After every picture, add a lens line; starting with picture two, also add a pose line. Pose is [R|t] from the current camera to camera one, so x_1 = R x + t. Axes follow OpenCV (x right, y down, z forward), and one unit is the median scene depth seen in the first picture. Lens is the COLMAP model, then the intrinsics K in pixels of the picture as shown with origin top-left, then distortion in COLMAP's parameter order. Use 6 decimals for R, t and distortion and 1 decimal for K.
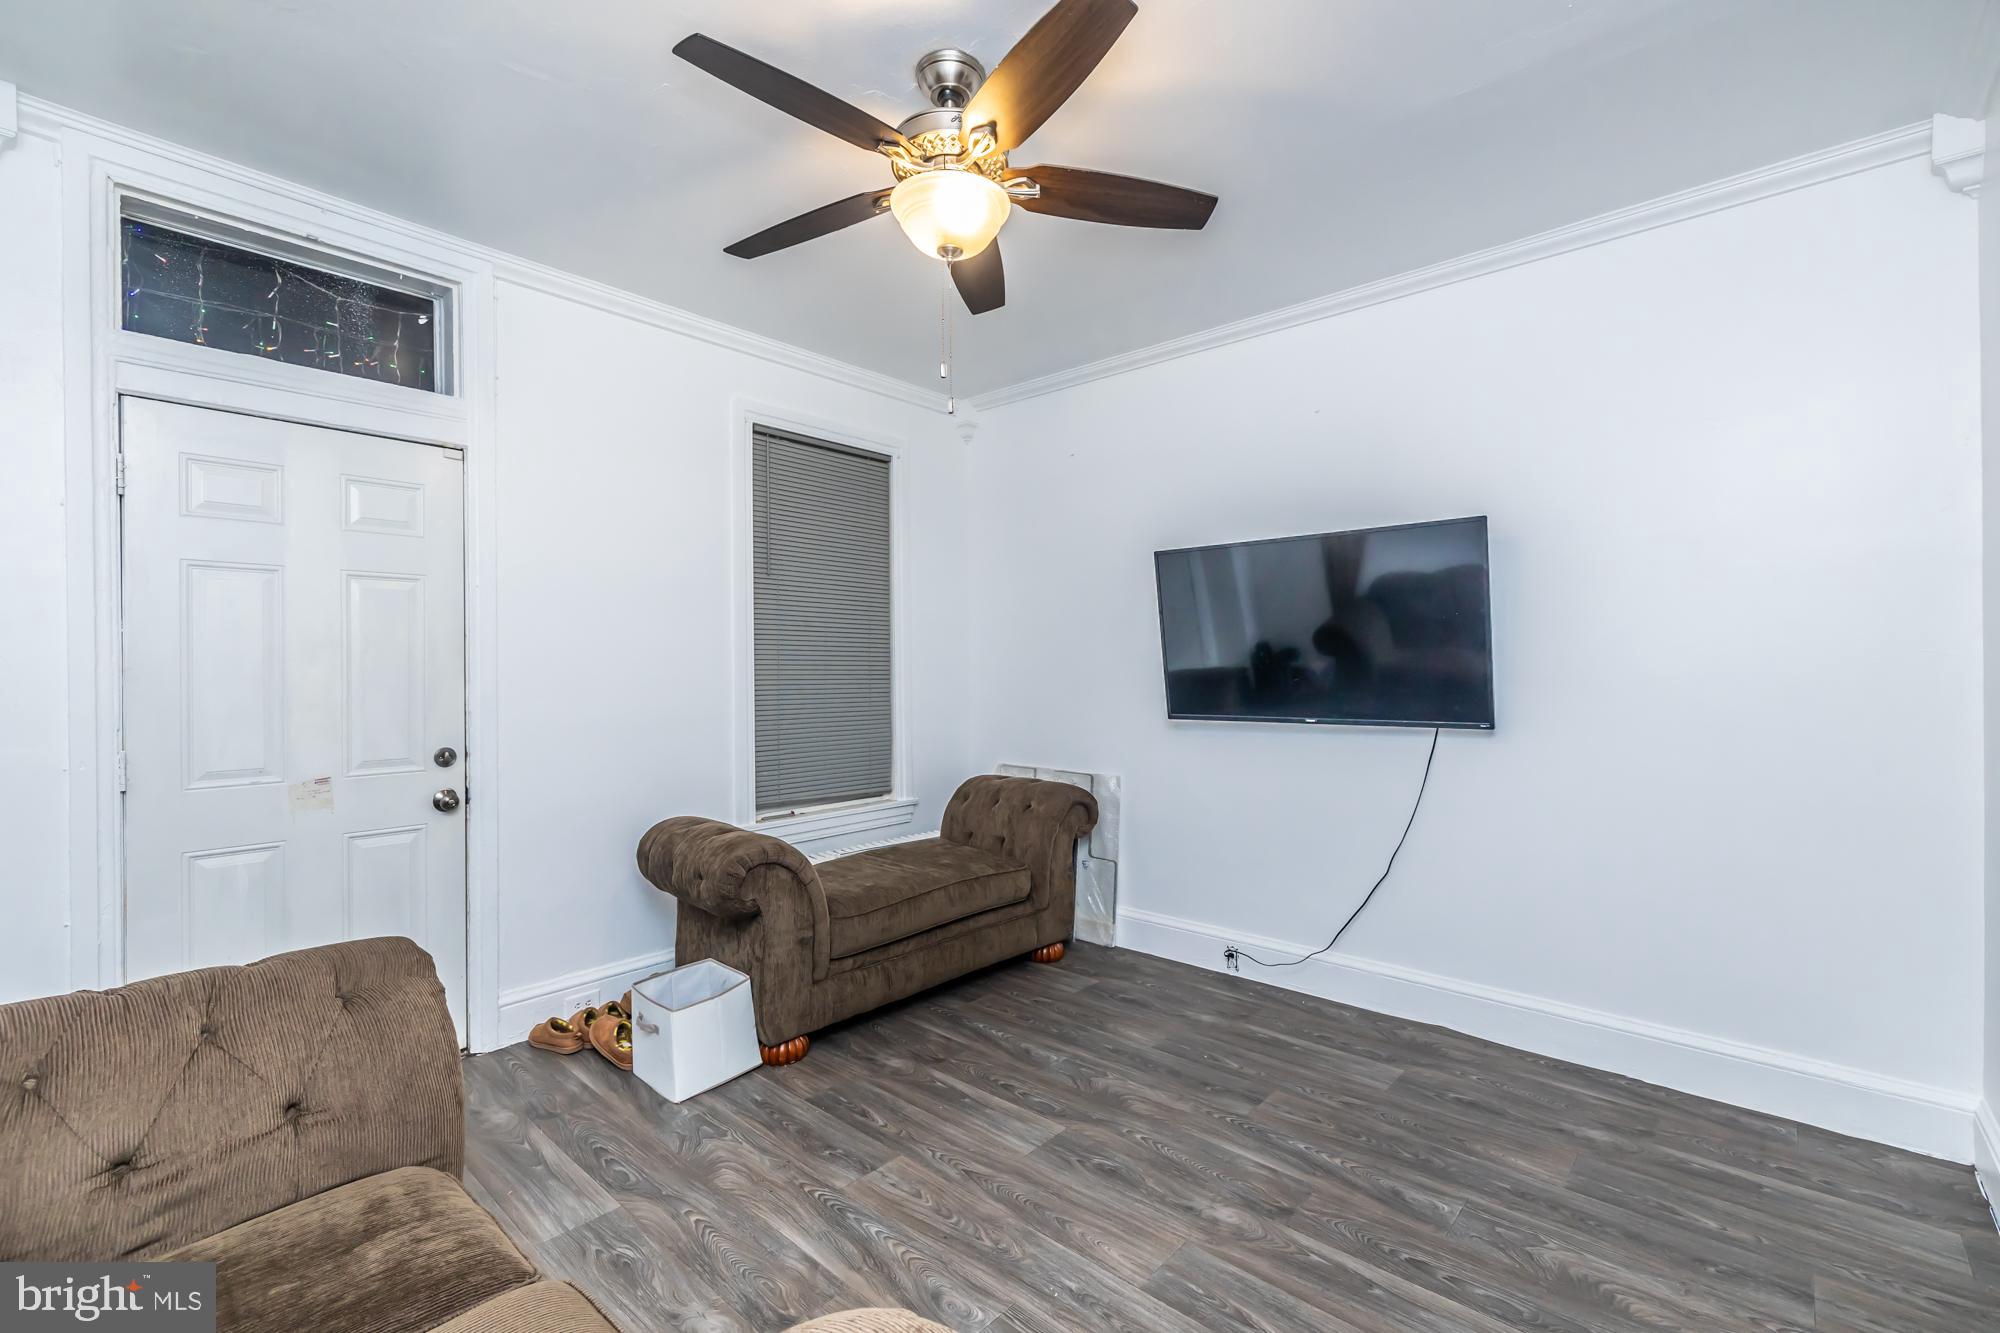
lens RADIAL K [[847.0, 0, 993.9], [0, 847.0, 654.2], [0, 0, 1]] dist [-0.000101, 0.000089]
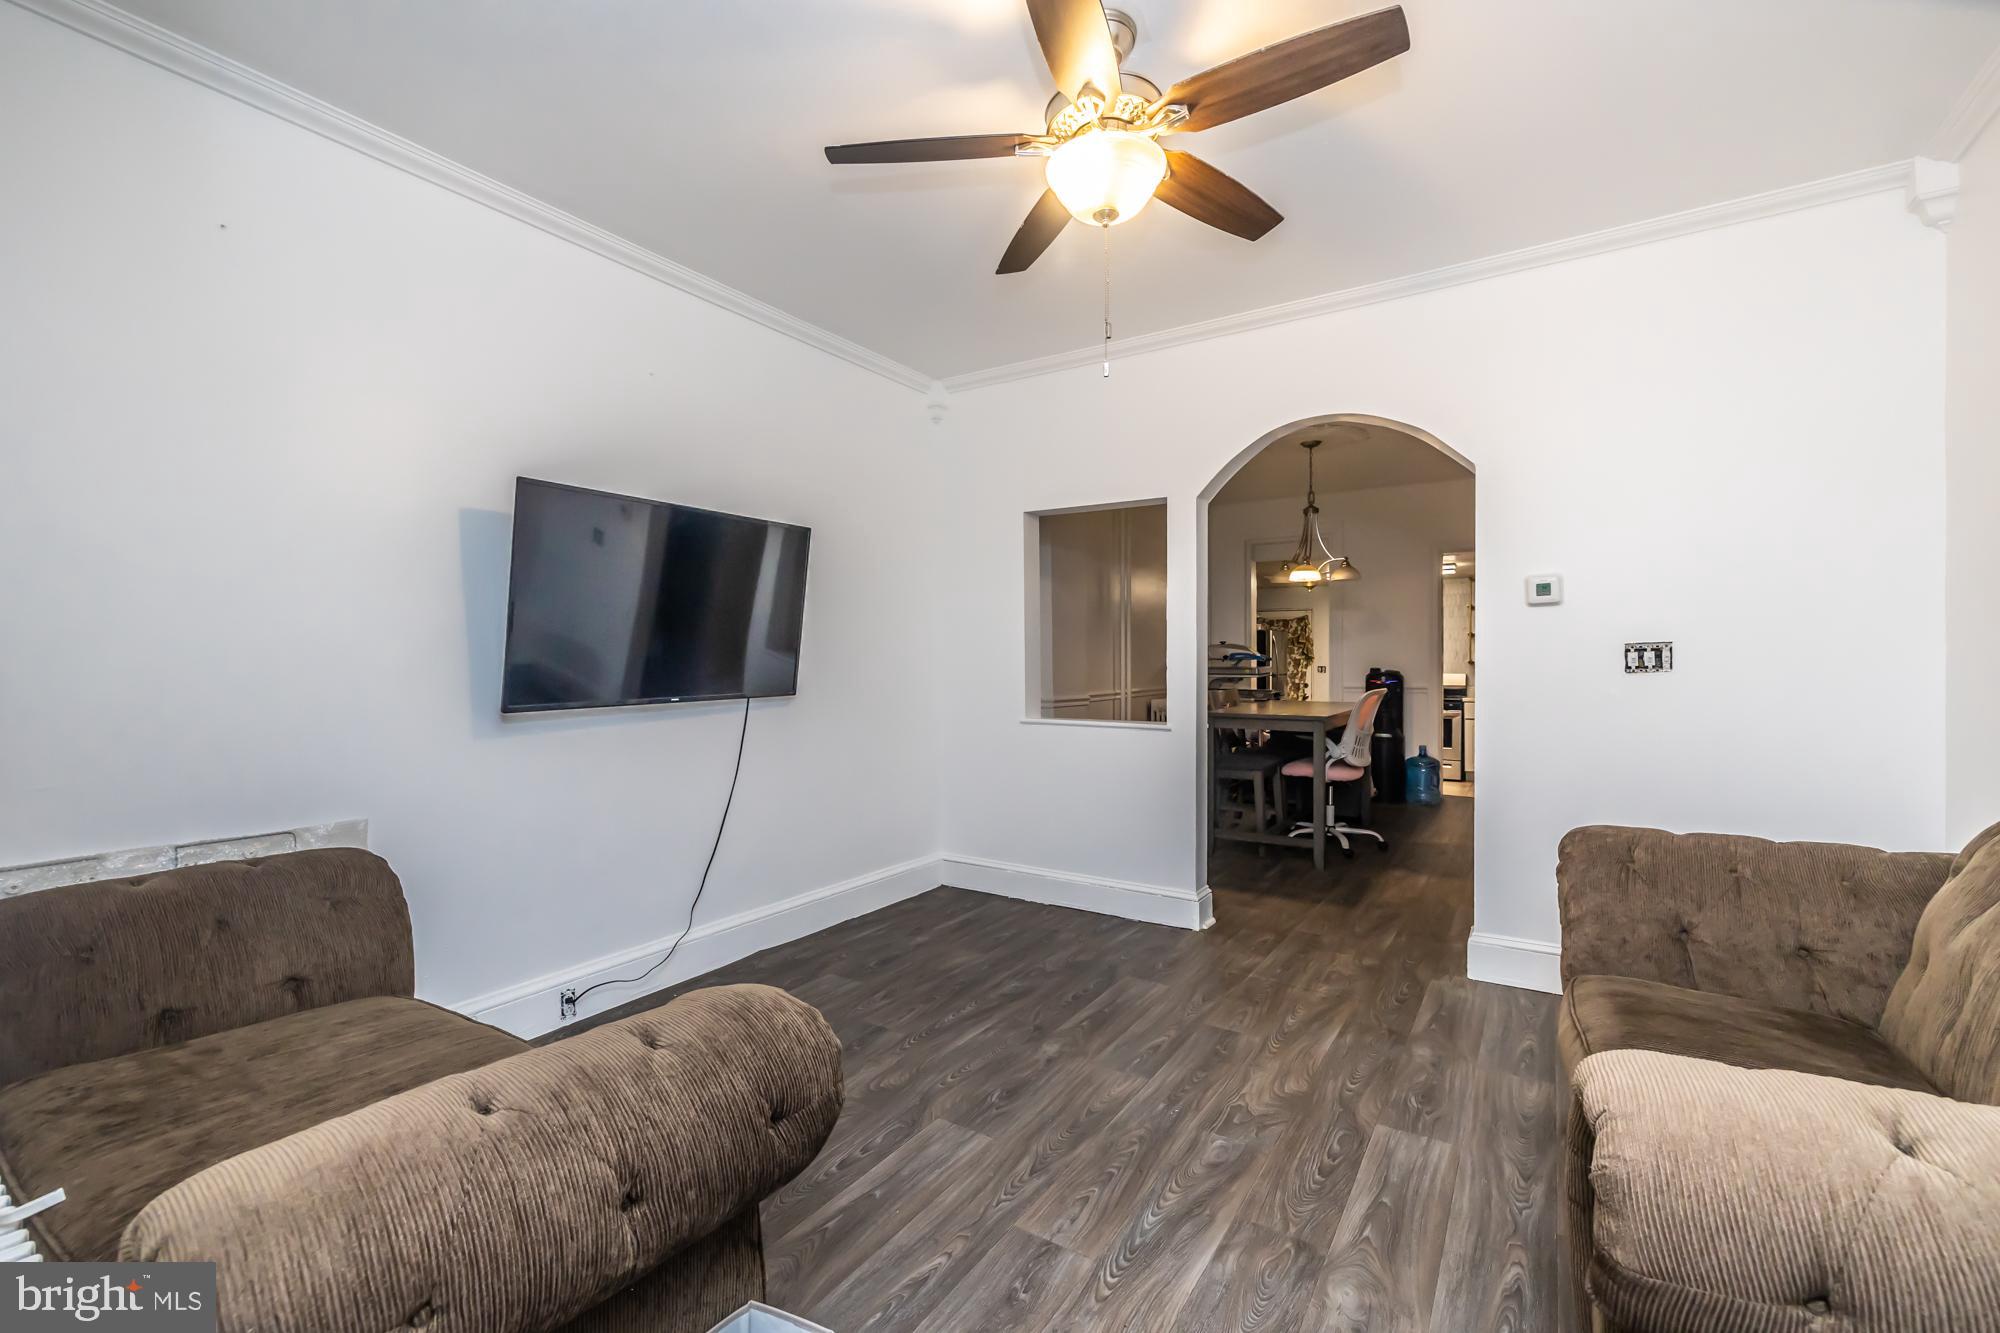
lens RADIAL K [[847.0, 0, 993.9], [0, 847.0, 654.2], [0, 0, 1]] dist [-0.000101, 0.000089]
pose [[-0.154203, 0.011552, 0.987972, -0.943067], [-0.011785, 0.999839, -0.013530, 0.053789], [-0.987969, -0.013730, -0.154042, 1.182302]]
